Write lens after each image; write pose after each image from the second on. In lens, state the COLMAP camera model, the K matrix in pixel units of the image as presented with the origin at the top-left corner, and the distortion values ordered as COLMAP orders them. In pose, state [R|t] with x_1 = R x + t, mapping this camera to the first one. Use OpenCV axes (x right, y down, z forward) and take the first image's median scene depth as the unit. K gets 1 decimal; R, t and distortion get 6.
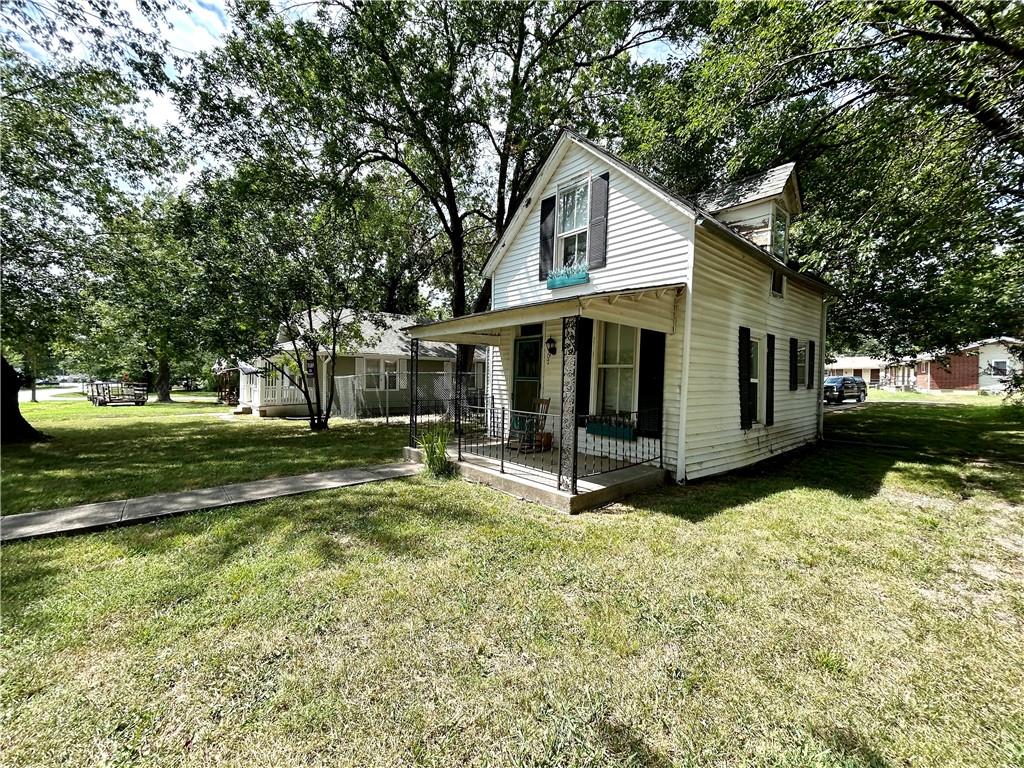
lens RADIAL K [[416.8, 0, 510.8], [0, 416.8, 382.7], [0, 0, 1]] dist [-0.000918, 0.000285]
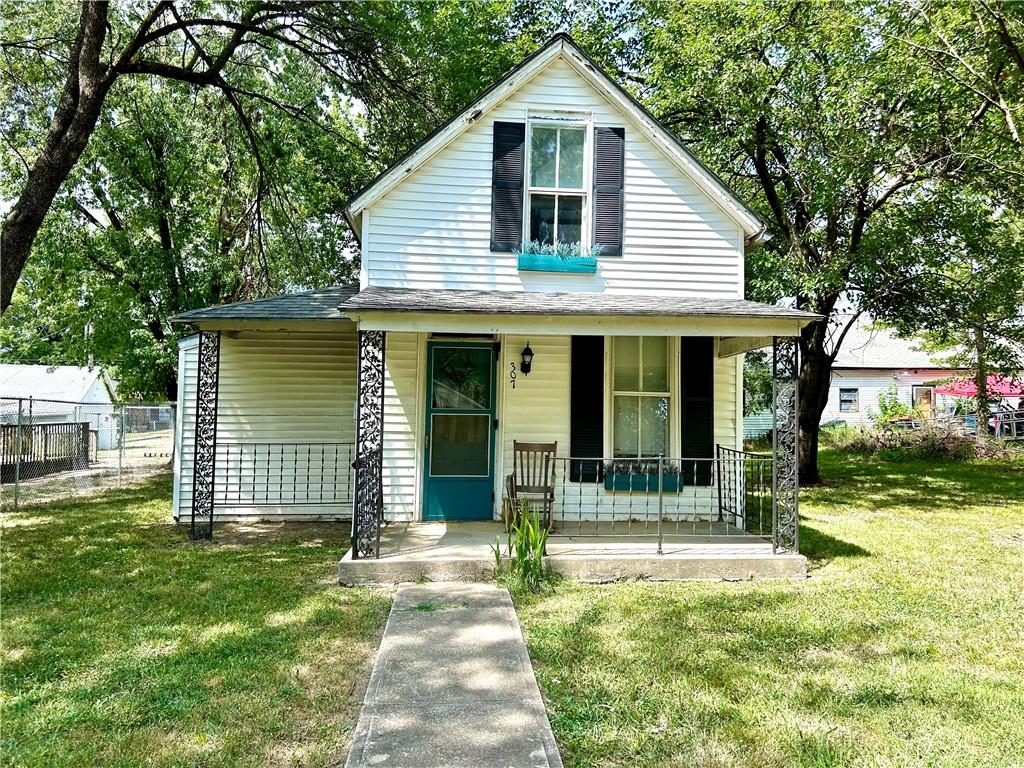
lens RADIAL K [[769.1, 0, 511.2], [0, 769.1, 382.9], [0, 0, 1]] dist [0.015640, 0.001332]
pose [[0.578658, 0.022954, 0.815247, -0.938464], [0.009876, 0.999333, -0.035147, -0.013963], [-0.815510, 0.028389, 0.578046, 0.379962]]
